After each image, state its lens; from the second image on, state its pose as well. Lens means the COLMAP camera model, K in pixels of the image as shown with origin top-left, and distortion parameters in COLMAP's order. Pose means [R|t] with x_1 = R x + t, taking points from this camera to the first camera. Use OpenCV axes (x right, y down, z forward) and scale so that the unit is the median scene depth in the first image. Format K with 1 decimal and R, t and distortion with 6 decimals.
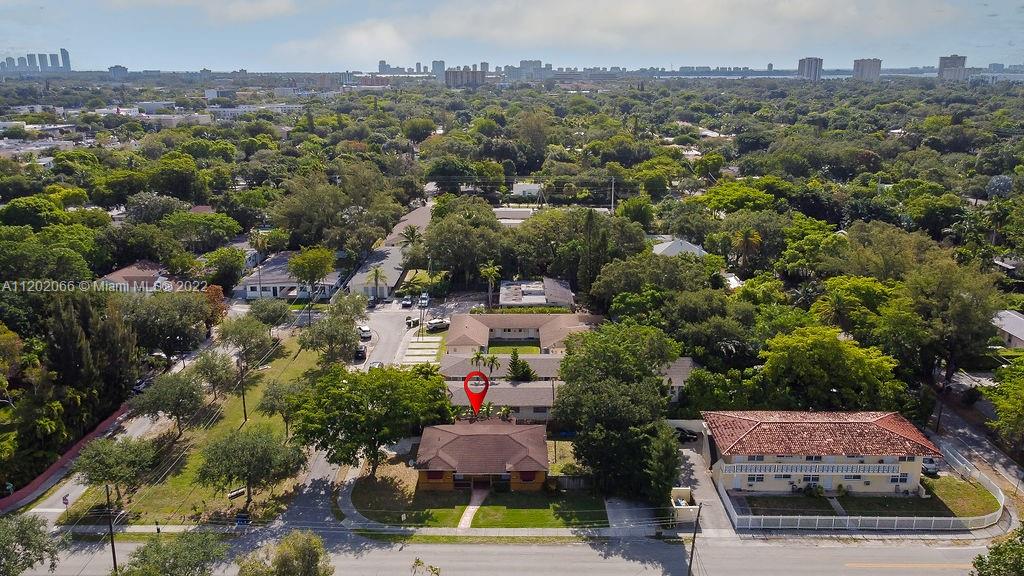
lens RADIAL K [[796.9, 0, 511.6], [0, 796.9, 293.4], [0, 0, 1]] dist [0.009349, 0.001748]
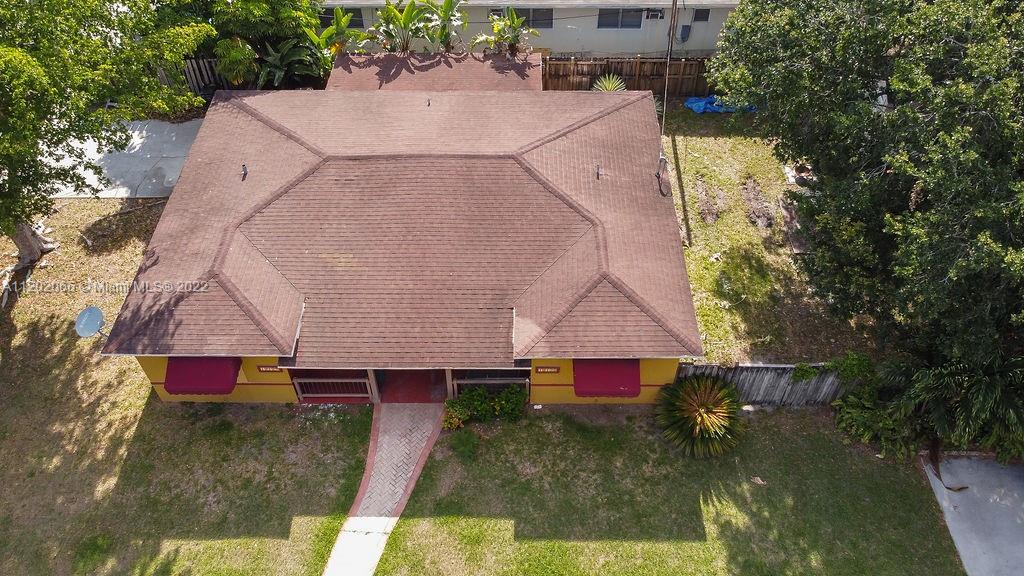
lens RADIAL K [[785.4, 0, 511.9], [0, 785.4, 293.7], [0, 0, 1]] dist [0.006902, 0.010987]
pose [[0.999996, -0.002632, -0.000435, -0.006603], [0.002452, 0.842676, 0.538415, 0.084404], [-0.001051, -0.538414, 0.842680, 0.795468]]
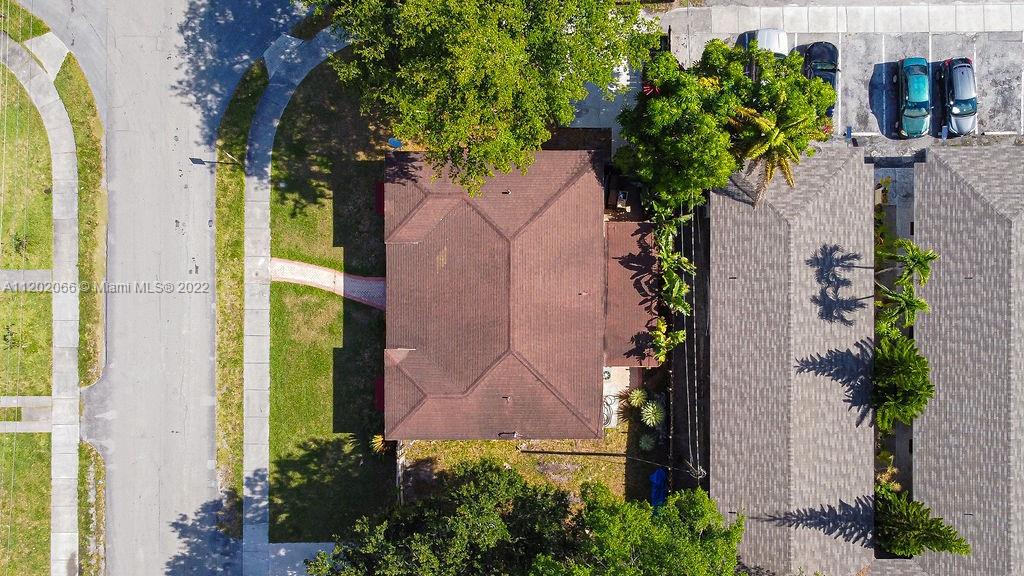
lens RADIAL K [[853.3, 0, 561.3], [0, 853.3, 314.1], [0, 0, 1]] dist [0.007814, 0.000587]
pose [[0.010386, 0.999937, 0.004323, -0.027449], [-0.280812, -0.001233, 0.959762, -0.279749], [0.959707, -0.011182, 0.280782, 0.926746]]
